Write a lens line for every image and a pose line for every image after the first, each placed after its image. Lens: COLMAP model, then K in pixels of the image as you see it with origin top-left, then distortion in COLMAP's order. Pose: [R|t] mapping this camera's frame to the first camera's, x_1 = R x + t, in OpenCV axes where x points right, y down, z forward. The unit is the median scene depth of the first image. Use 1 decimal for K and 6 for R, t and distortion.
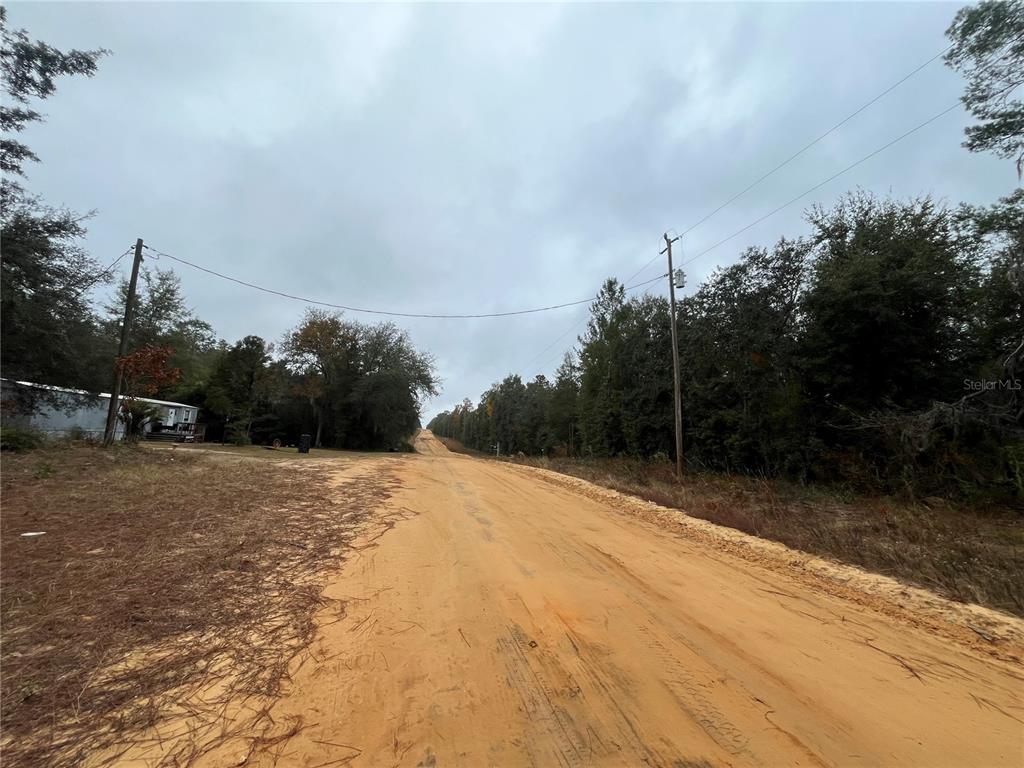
lens RADIAL K [[412.0, 0, 512.9], [0, 412.0, 380.2], [0, 0, 1]] dist [-0.001632, 0.000094]
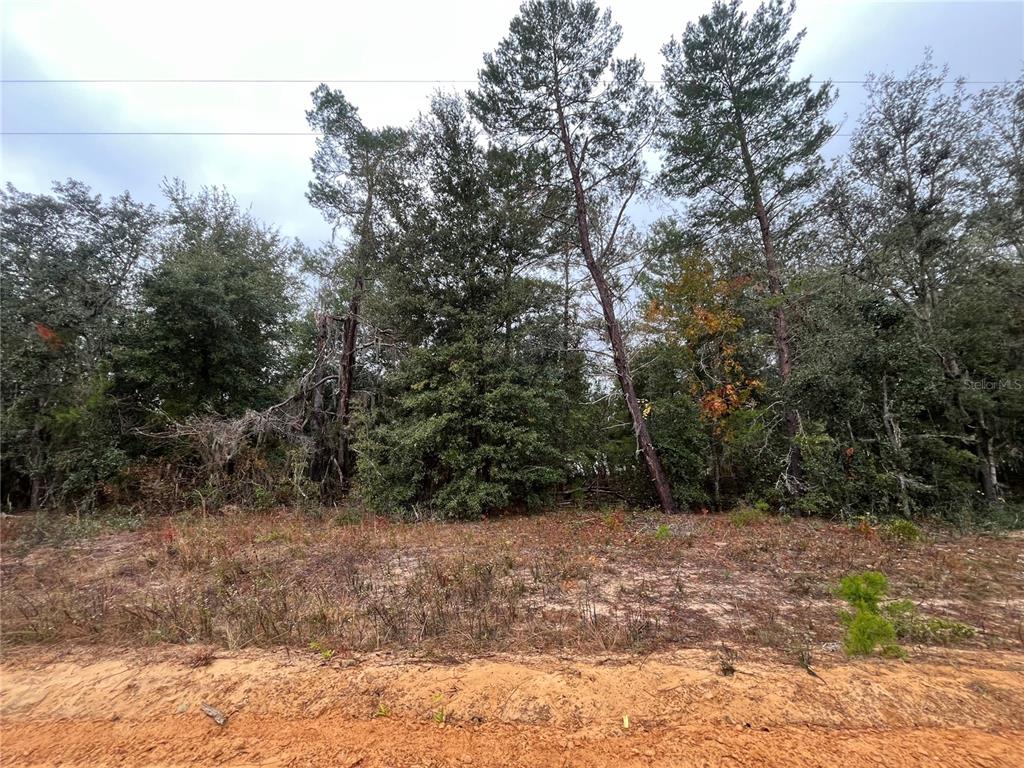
lens RADIAL K [[412.4, 0, 509.8], [0, 412.4, 381.1], [0, 0, 1]] dist [-0.005490, 0.000083]
pose [[0.223307, 0.124883, 0.966715, 0.135912], [-0.103477, 0.989192, -0.103884, 0.016759], [-0.969240, -0.076835, 0.233816, 0.104685]]
